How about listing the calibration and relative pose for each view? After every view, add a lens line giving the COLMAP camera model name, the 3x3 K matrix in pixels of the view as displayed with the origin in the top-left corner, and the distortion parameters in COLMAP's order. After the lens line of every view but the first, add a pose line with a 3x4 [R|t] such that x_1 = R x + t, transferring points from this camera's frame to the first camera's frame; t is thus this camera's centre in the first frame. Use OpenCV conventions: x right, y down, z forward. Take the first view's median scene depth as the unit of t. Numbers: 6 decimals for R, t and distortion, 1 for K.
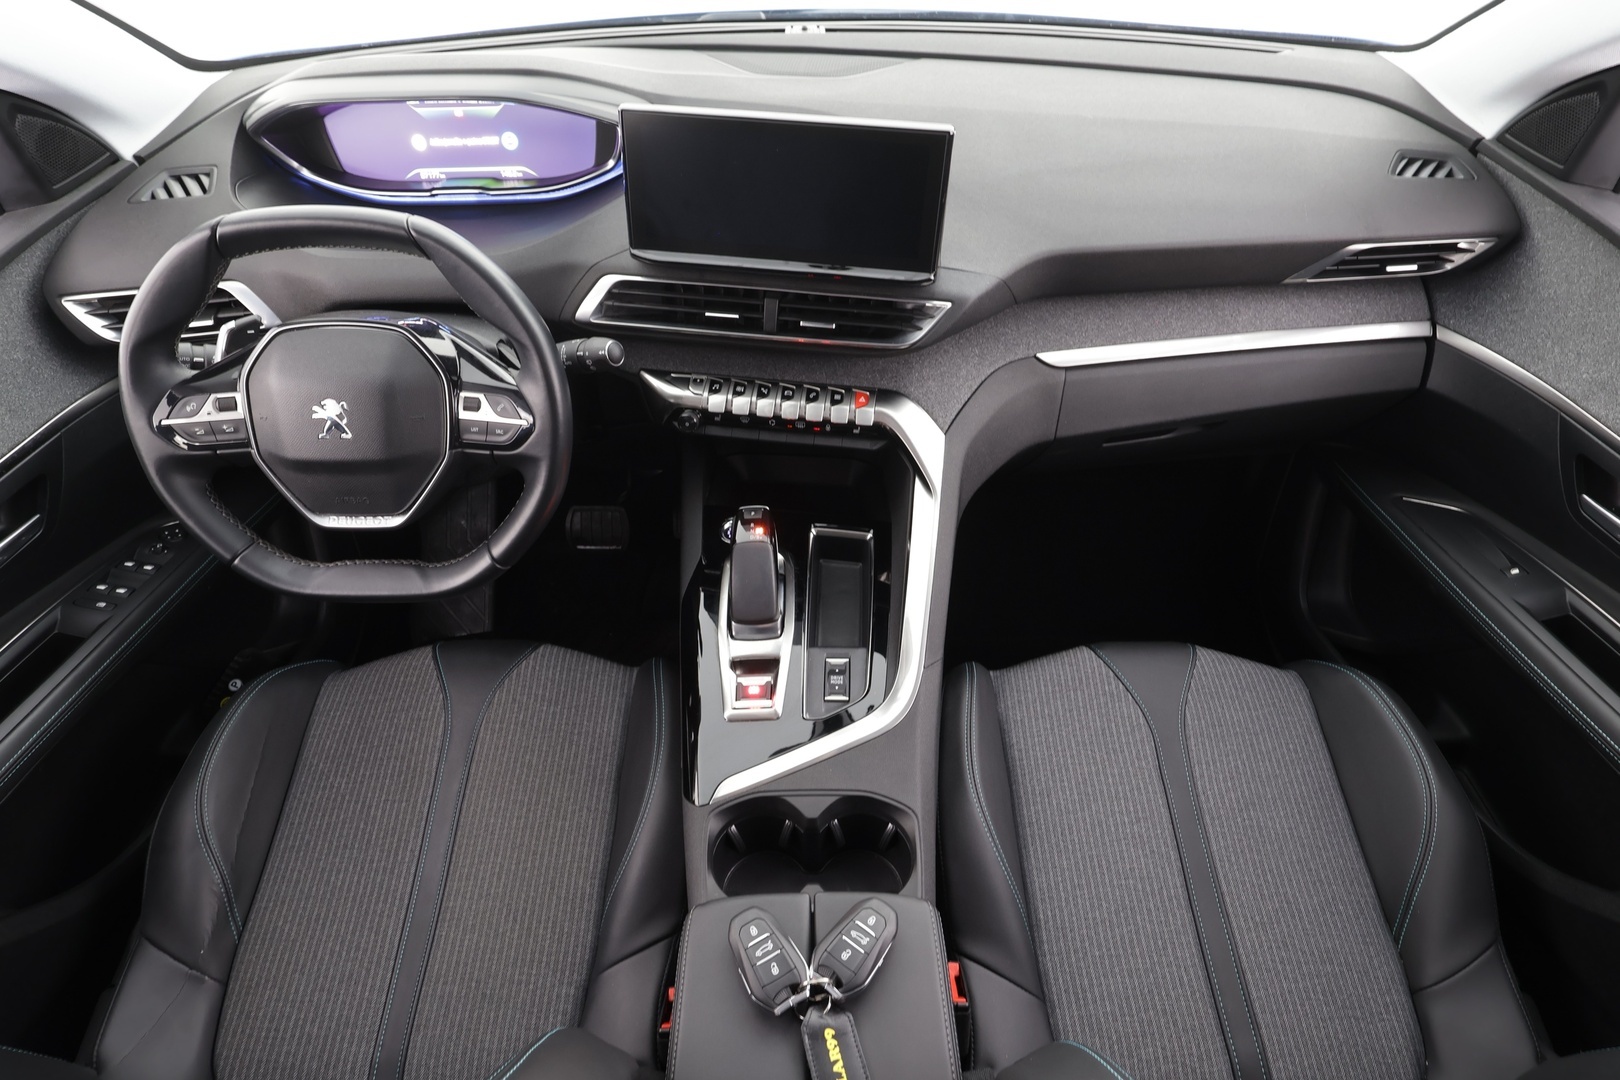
lens RADIAL K [[893.8, 0, 810.0], [0, 893.8, 540.0], [0, 0, 1]] dist [-0.003466, -0.000024]
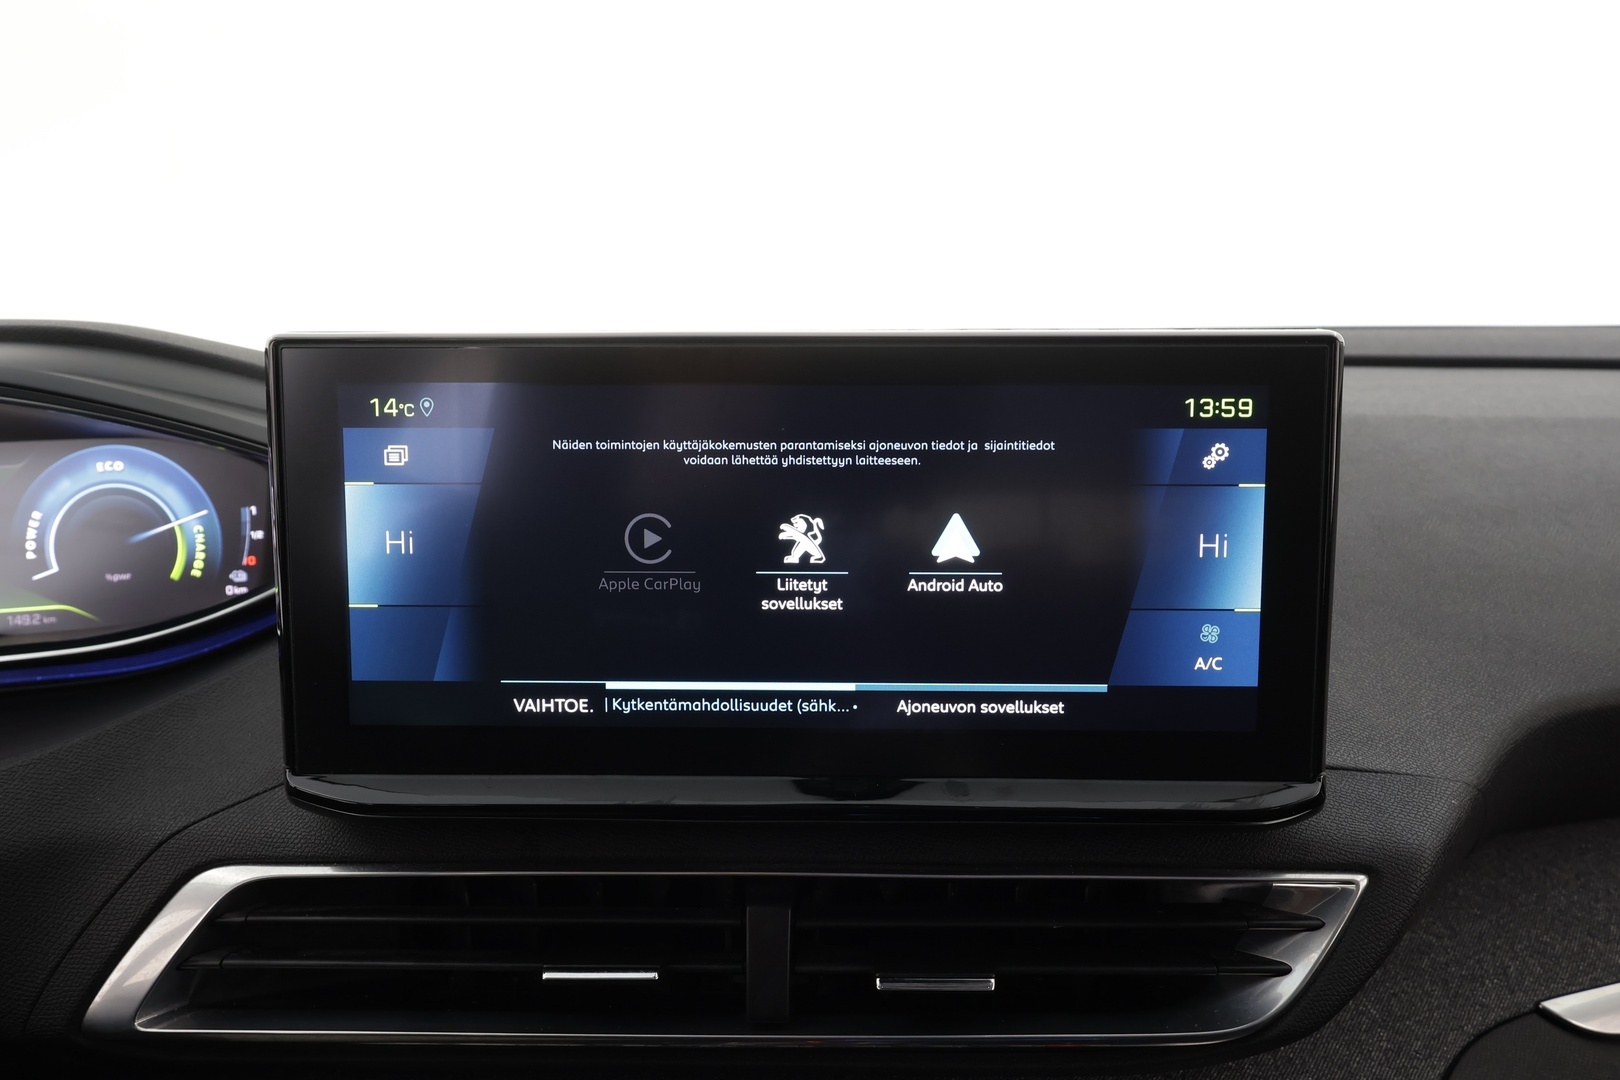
lens RADIAL K [[1456.2, 0, 693.0], [0, 1456.2, 538.1], [0, 0, 1]] dist [-0.007378, -0.075345]
pose [[0.995340, -0.052341, 0.080984, -0.097660], [0.084103, 0.882045, -0.463598, -0.152403], [-0.047166, 0.468249, 0.882337, 0.508661]]
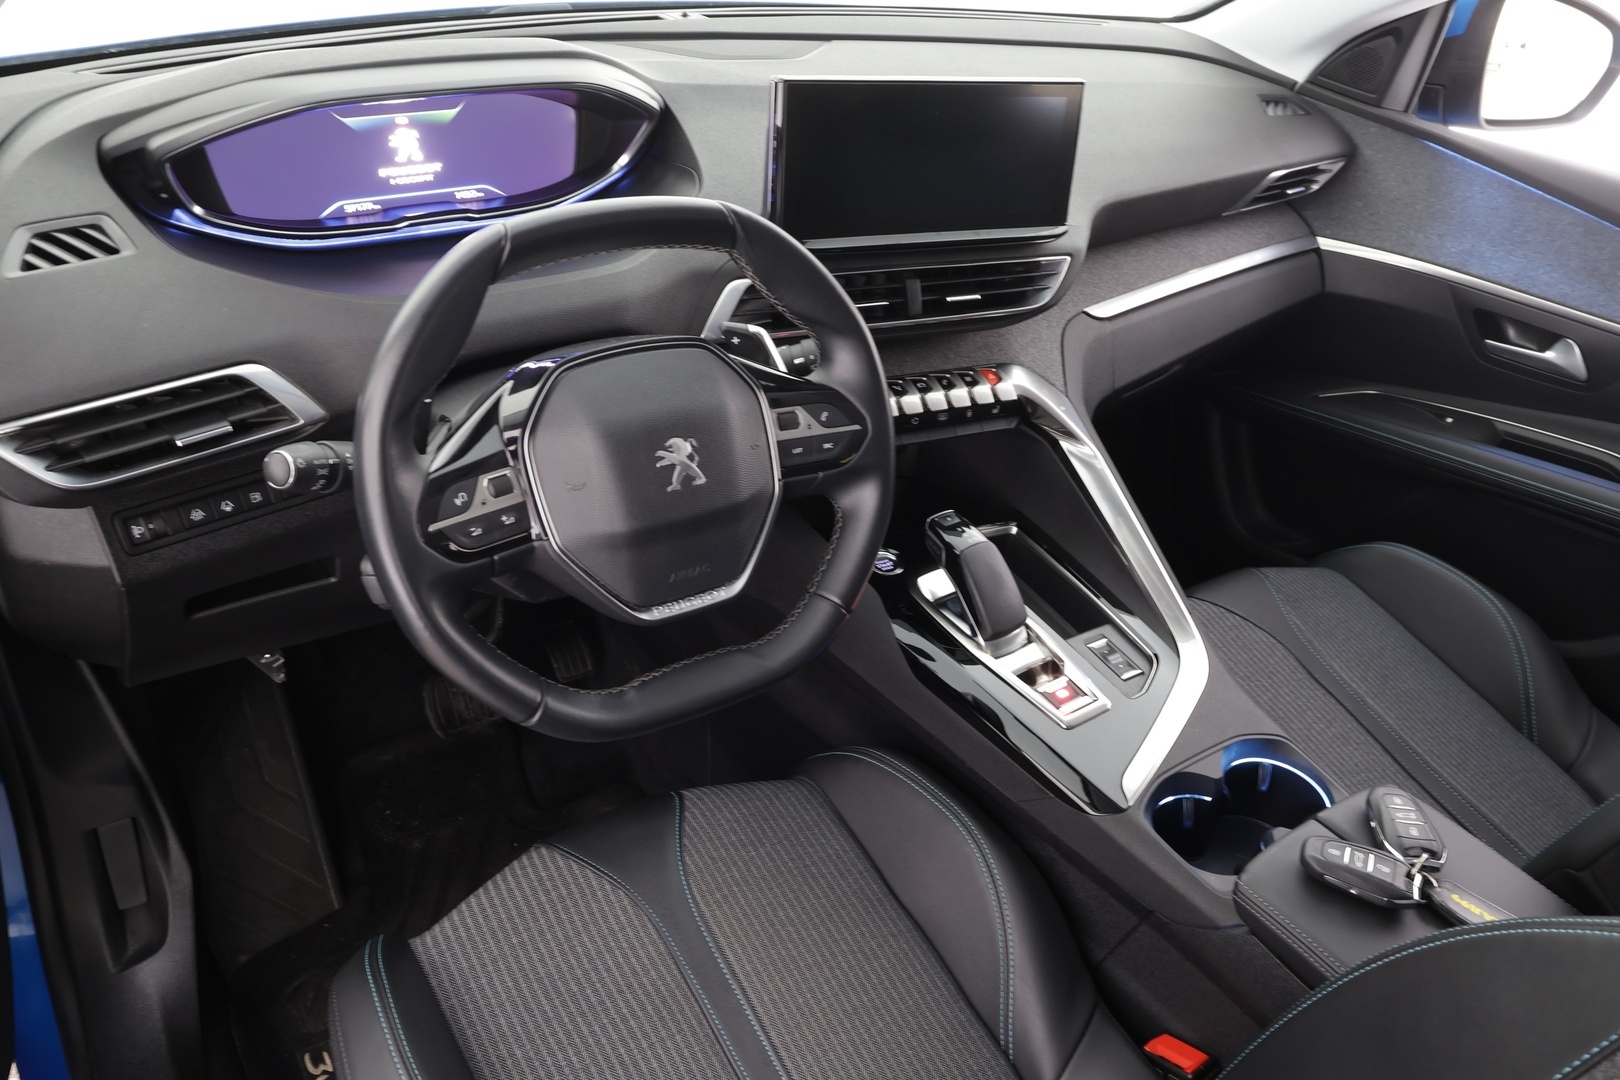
lens RADIAL K [[1211.2, 0, 810.0], [0, 1211.2, 540.0], [0, 0, 1]] dist [0.001558, -0.000865]
pose [[0.824972, -0.239959, 0.511704, -0.789772], [0.313336, 0.947697, -0.060748, 0.018755], [-0.470363, 0.210451, 0.857011, 0.063447]]
